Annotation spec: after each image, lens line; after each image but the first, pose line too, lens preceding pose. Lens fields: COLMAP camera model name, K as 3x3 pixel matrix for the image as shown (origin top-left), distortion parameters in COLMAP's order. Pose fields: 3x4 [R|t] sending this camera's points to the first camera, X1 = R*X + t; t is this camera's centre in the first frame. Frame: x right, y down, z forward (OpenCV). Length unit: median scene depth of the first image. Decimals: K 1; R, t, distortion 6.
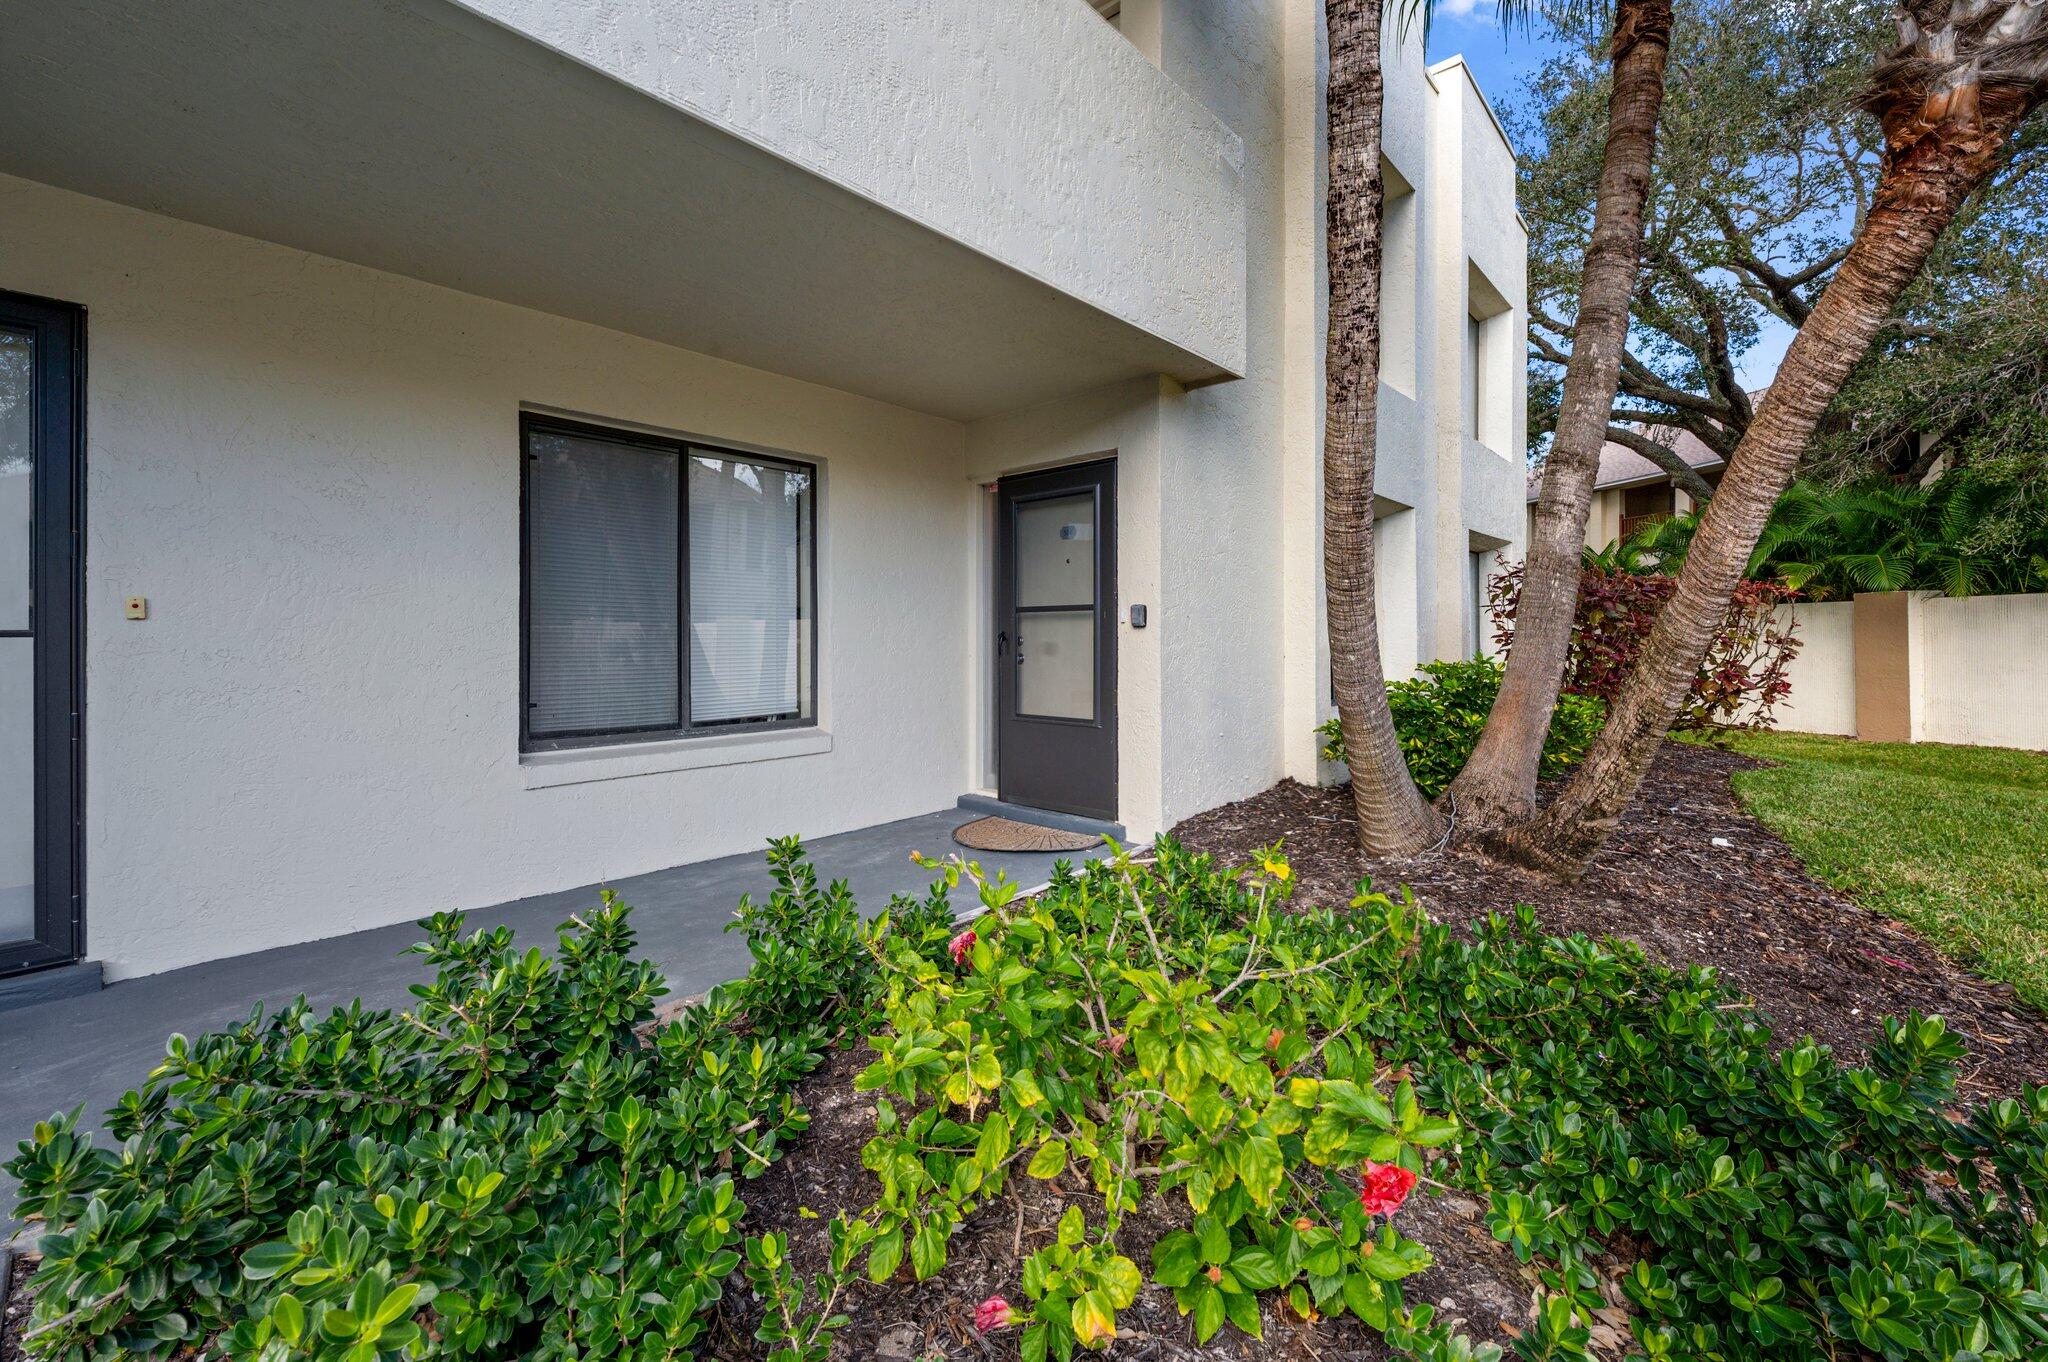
lens RADIAL K [[838.6, 0, 1045.7], [0, 838.6, 644.2], [0, 0, 1]] dist [0.000891, -0.000002]
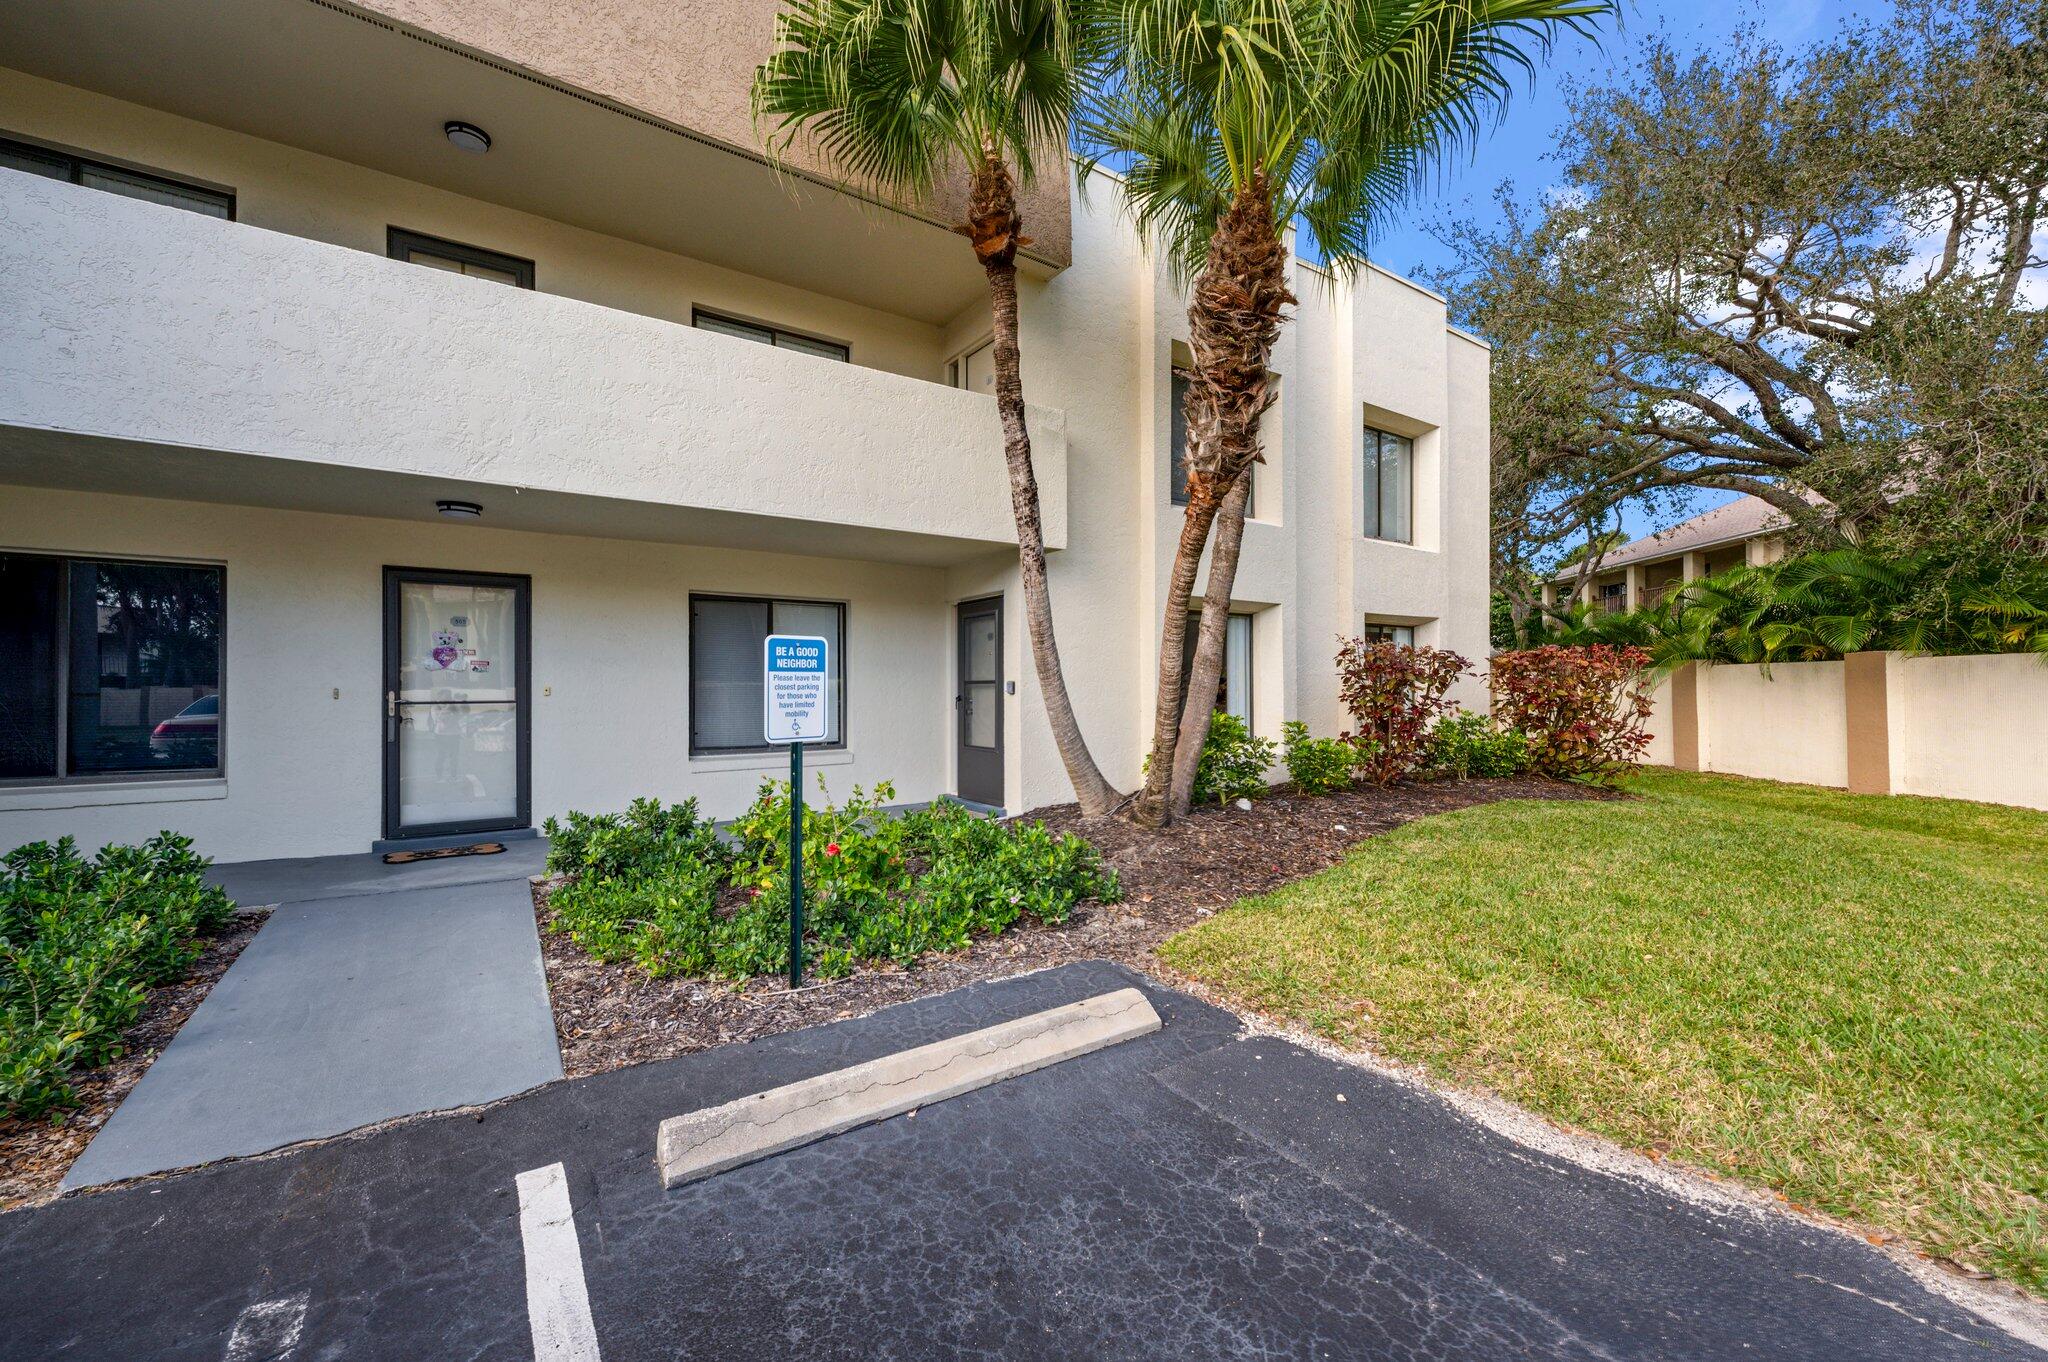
lens RADIAL K [[827.6, 0, 1043.7], [0, 827.6, 690.5], [0, 0, 1]] dist [-0.000710, -0.000155]
pose [[0.968964, -0.004352, -0.247163, 0.559654], [0.001979, 0.999950, -0.009847, -0.010868], [0.247194, 0.009052, 0.968924, -0.593851]]
